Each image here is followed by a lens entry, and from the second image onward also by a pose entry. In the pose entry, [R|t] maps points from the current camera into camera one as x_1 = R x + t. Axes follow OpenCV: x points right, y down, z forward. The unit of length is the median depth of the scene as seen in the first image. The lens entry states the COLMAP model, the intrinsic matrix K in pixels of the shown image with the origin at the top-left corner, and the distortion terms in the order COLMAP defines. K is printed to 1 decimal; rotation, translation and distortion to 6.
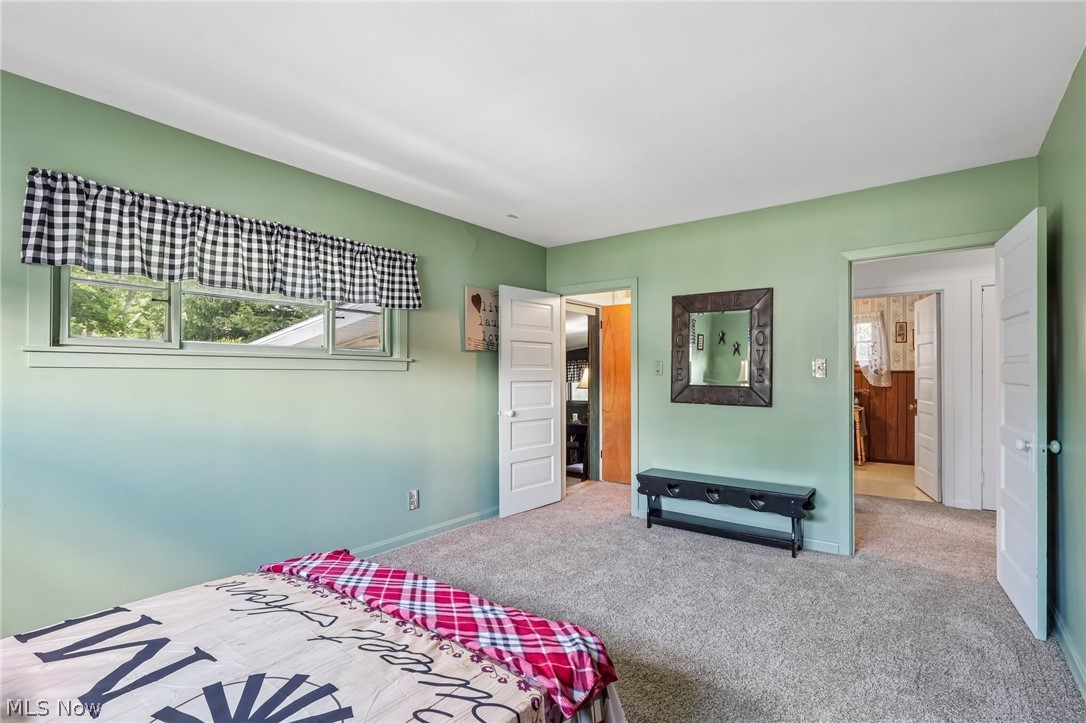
lens RADIAL K [[494.9, 0, 541.0], [0, 494.9, 368.7], [0, 0, 1]] dist [-0.011143, 0.000059]
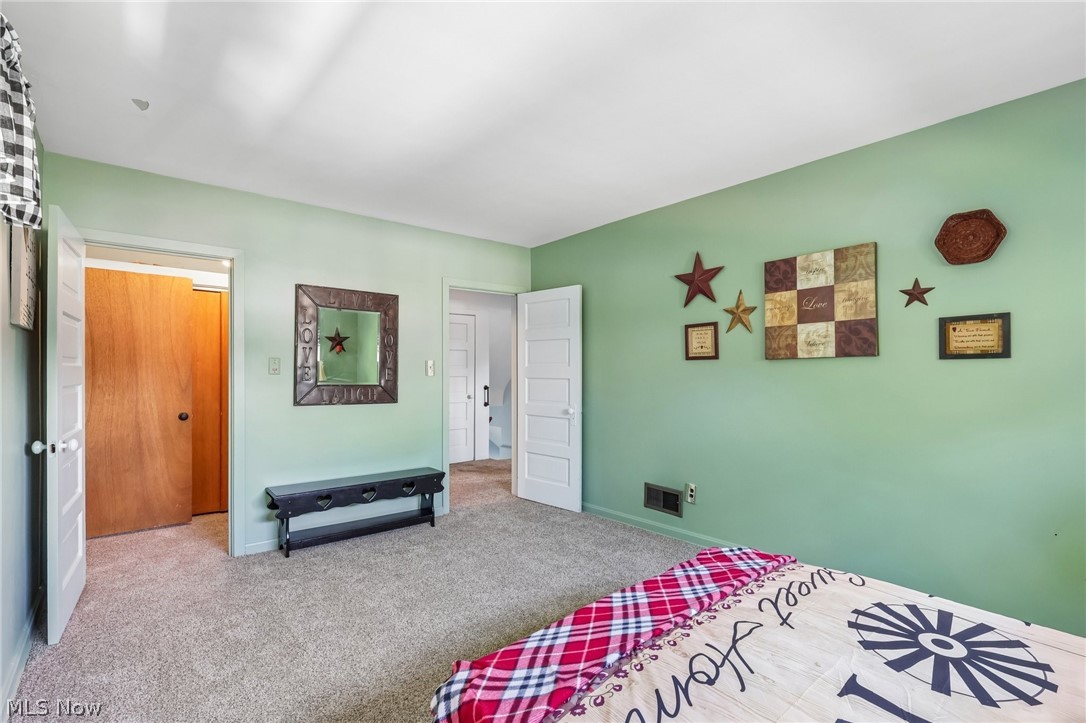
lens RADIAL K [[494.9, 0, 543.0], [0, 494.9, 368.9], [0, 0, 1]] dist [-0.011143, 0.000059]
pose [[0.239823, 0.005284, 0.970802, -0.520715], [-0.008878, 0.999955, -0.003249, 0.003133], [-0.970776, -0.007840, 0.239859, 0.407573]]
